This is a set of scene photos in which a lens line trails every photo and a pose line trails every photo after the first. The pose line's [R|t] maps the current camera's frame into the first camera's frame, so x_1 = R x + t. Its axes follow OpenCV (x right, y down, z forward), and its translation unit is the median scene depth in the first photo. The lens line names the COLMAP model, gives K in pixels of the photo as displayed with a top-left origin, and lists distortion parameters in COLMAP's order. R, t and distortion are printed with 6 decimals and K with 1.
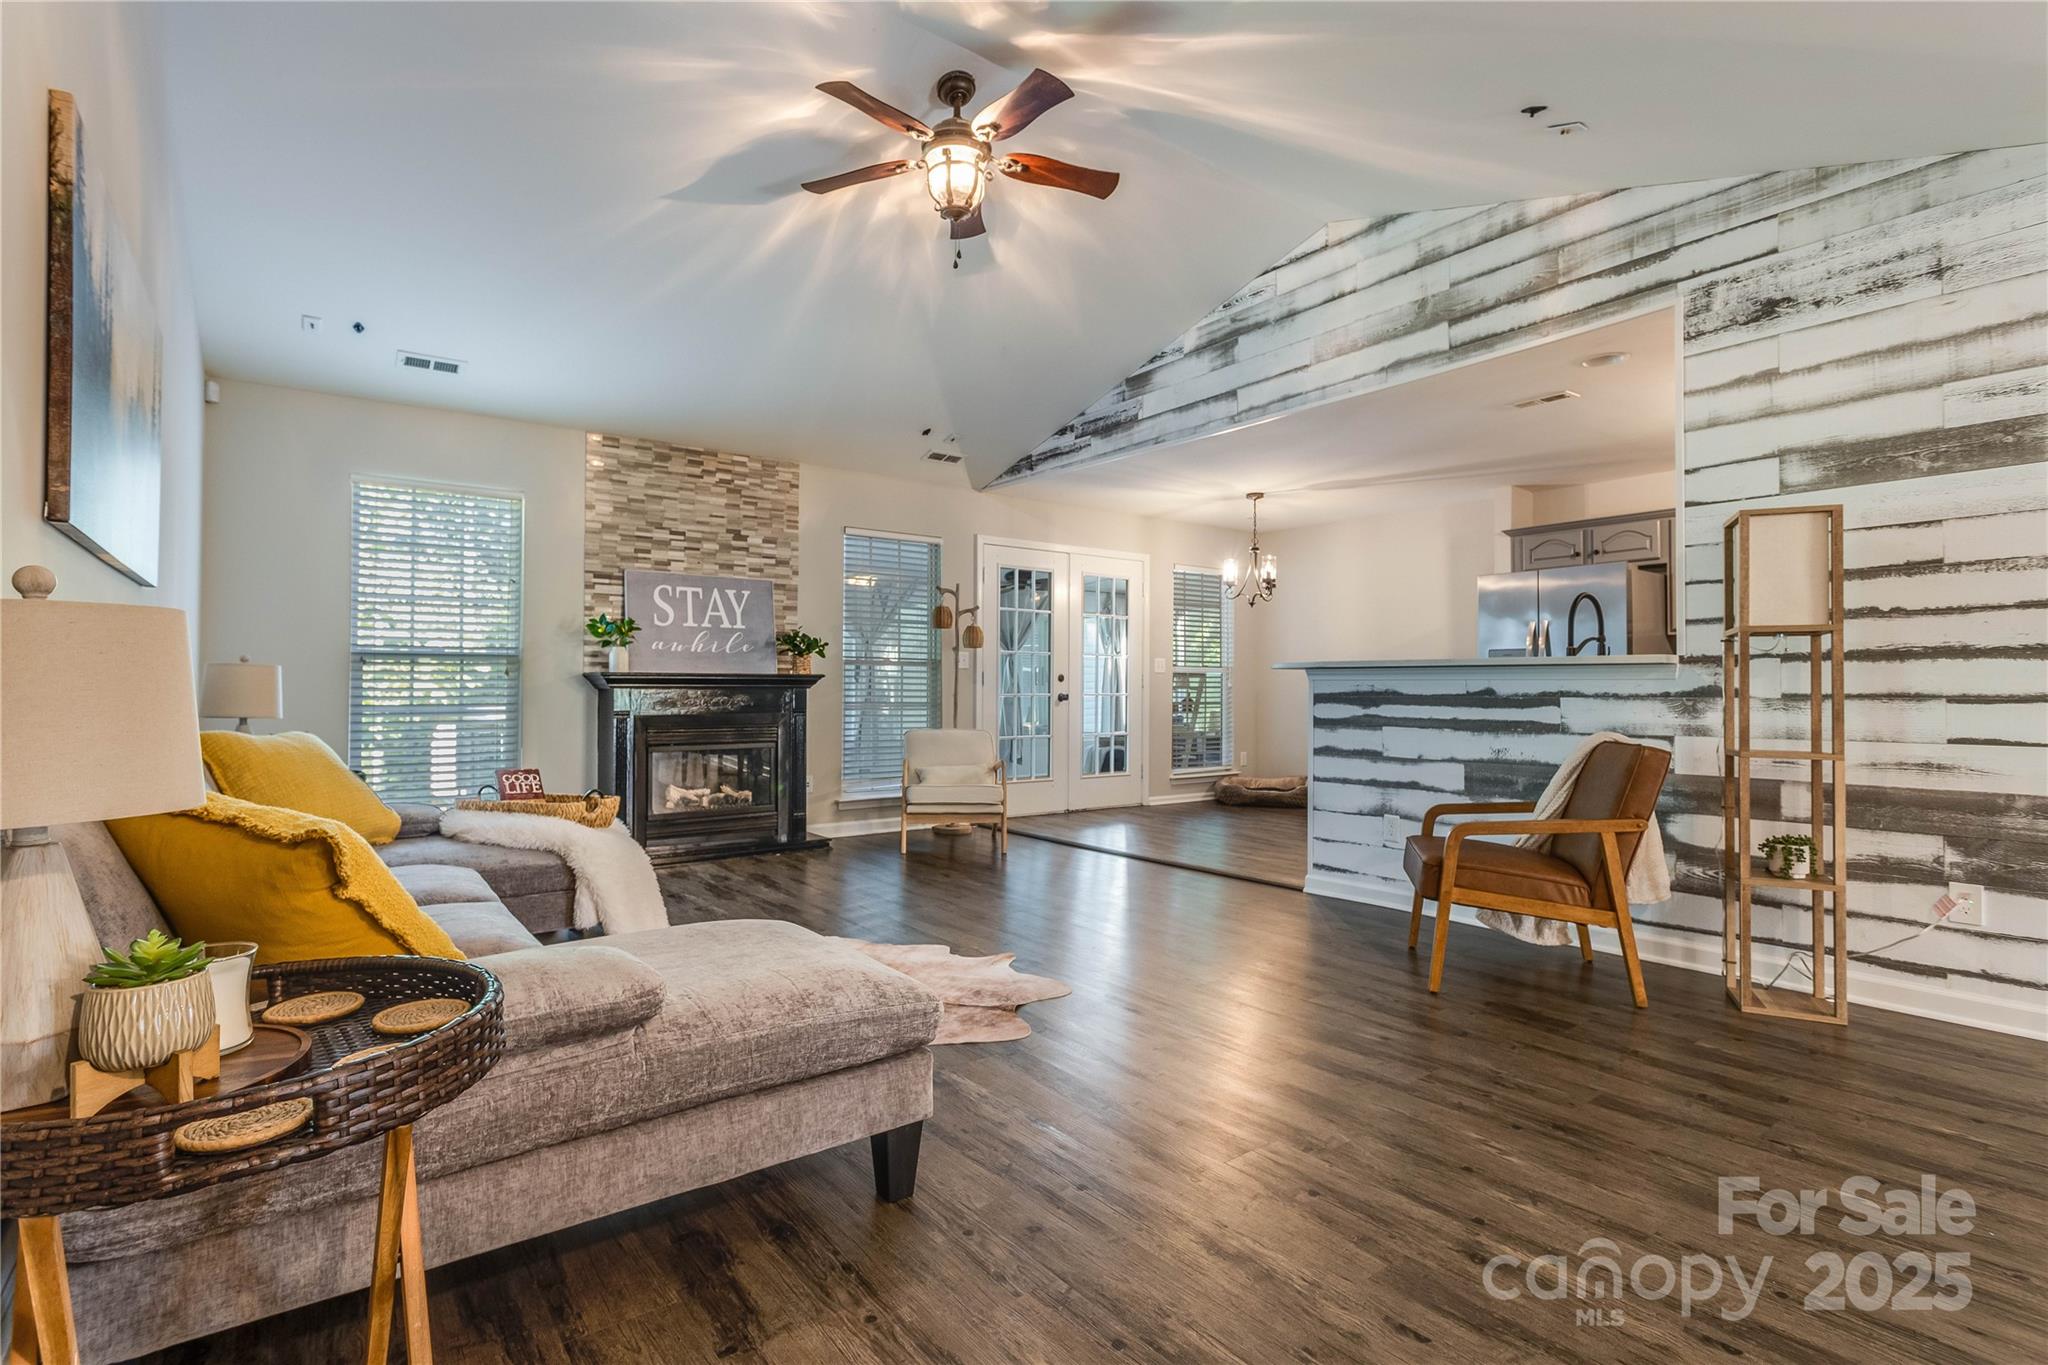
lens RADIAL K [[991.5, 0, 1018.3], [0, 991.5, 680.5], [0, 0, 1]] dist [0.002504, 0.001533]
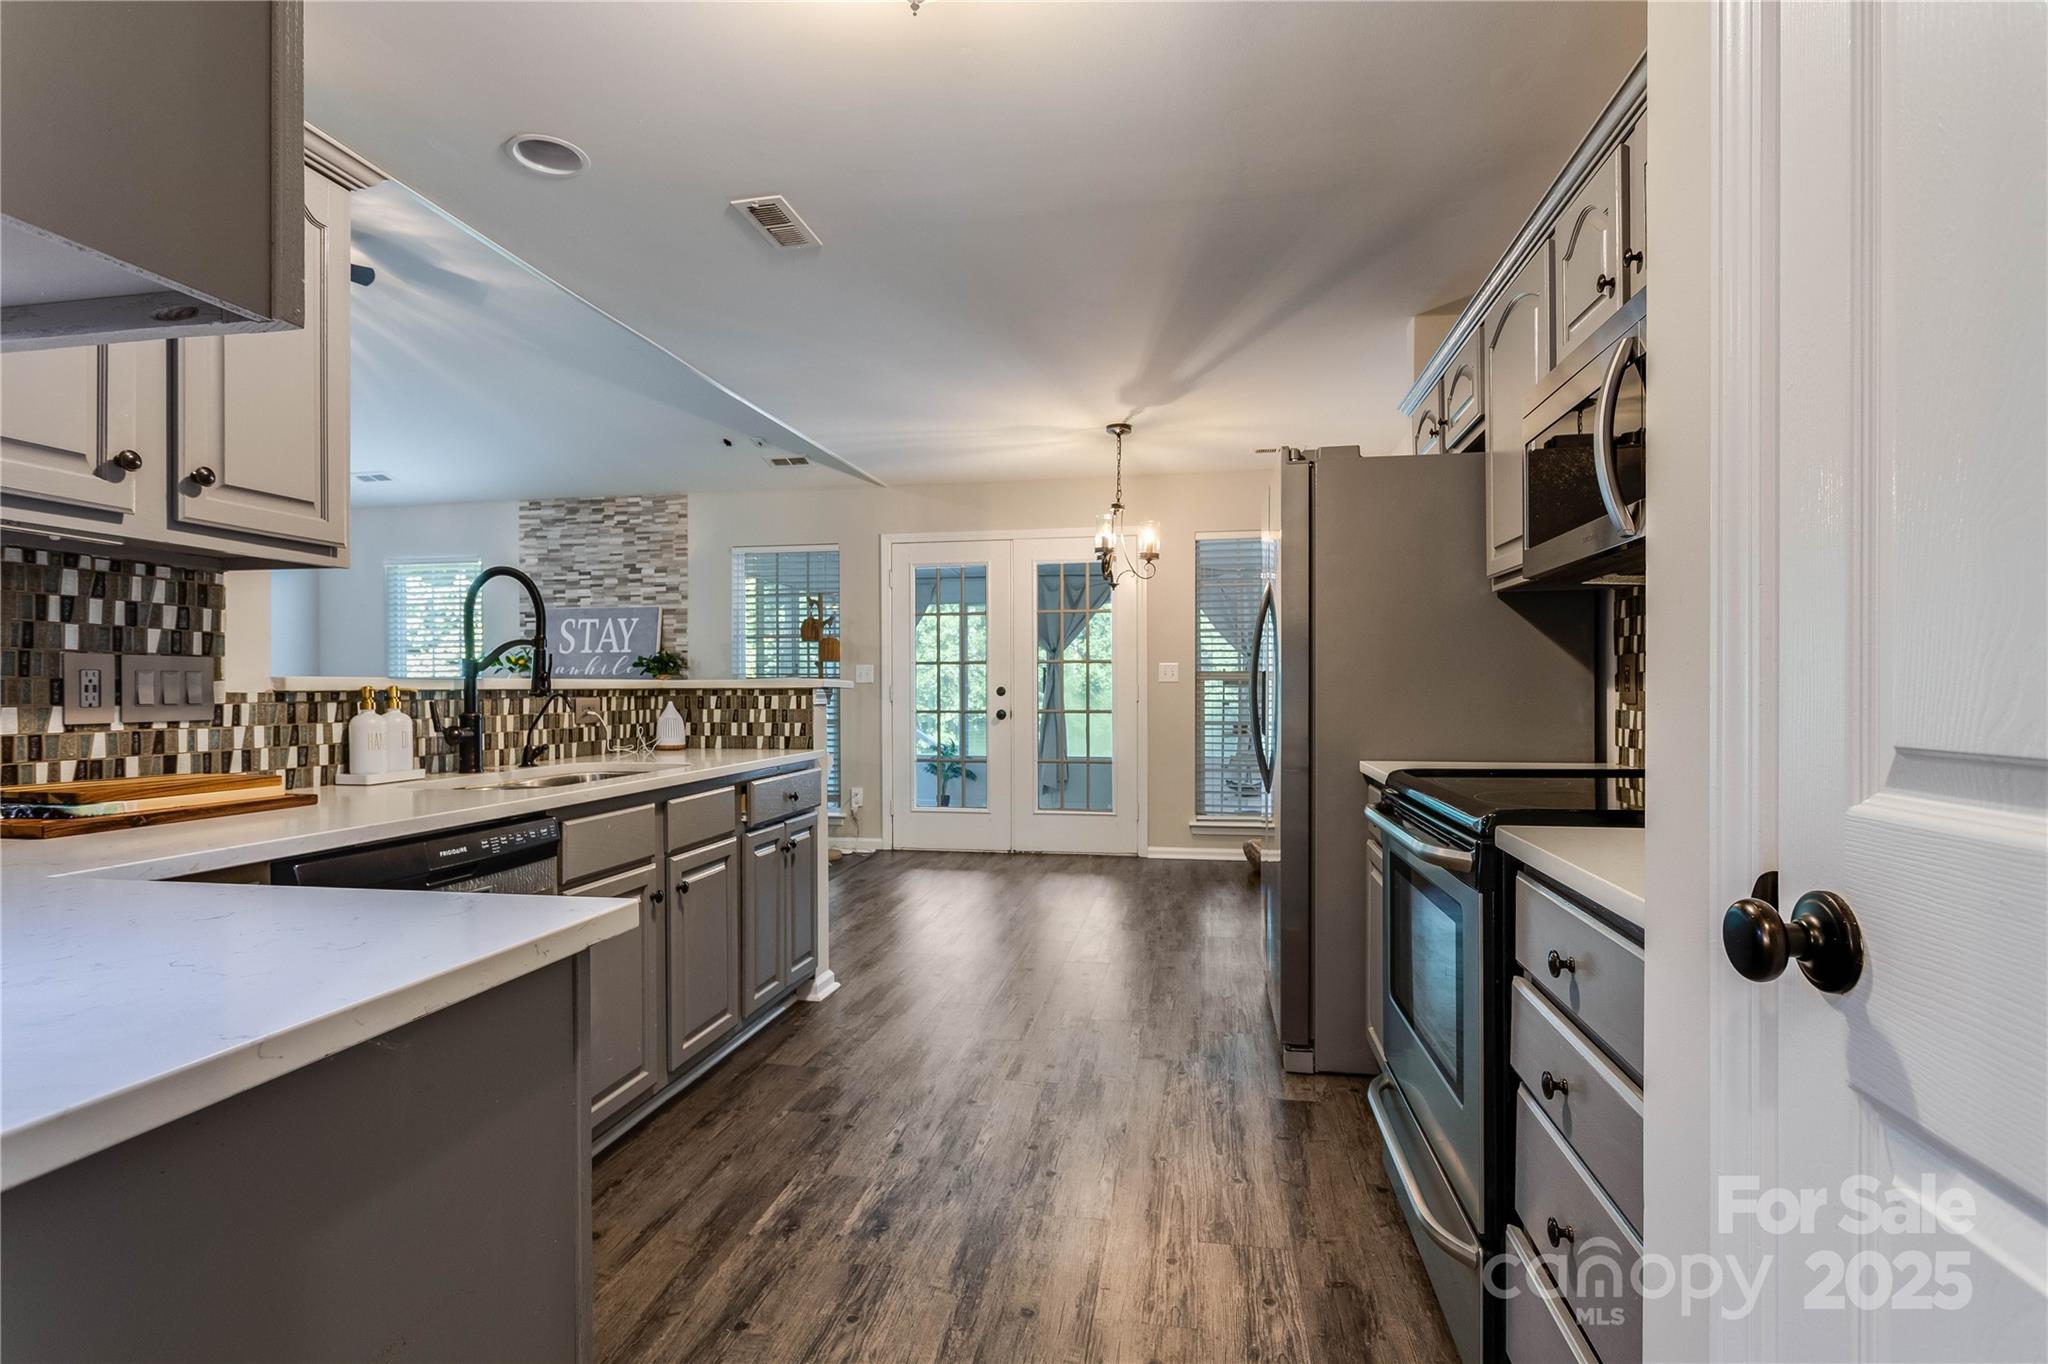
lens RADIAL K [[991.5, 0, 1017.5], [0, 991.5, 686.4], [0, 0, 1]] dist [0.002504, 0.001533]
pose [[0.682838, -0.011951, -0.730472, 0.802026], [0.013677, 0.999900, -0.003574, -0.003958], [0.730442, -0.007550, 0.682934, 0.535852]]
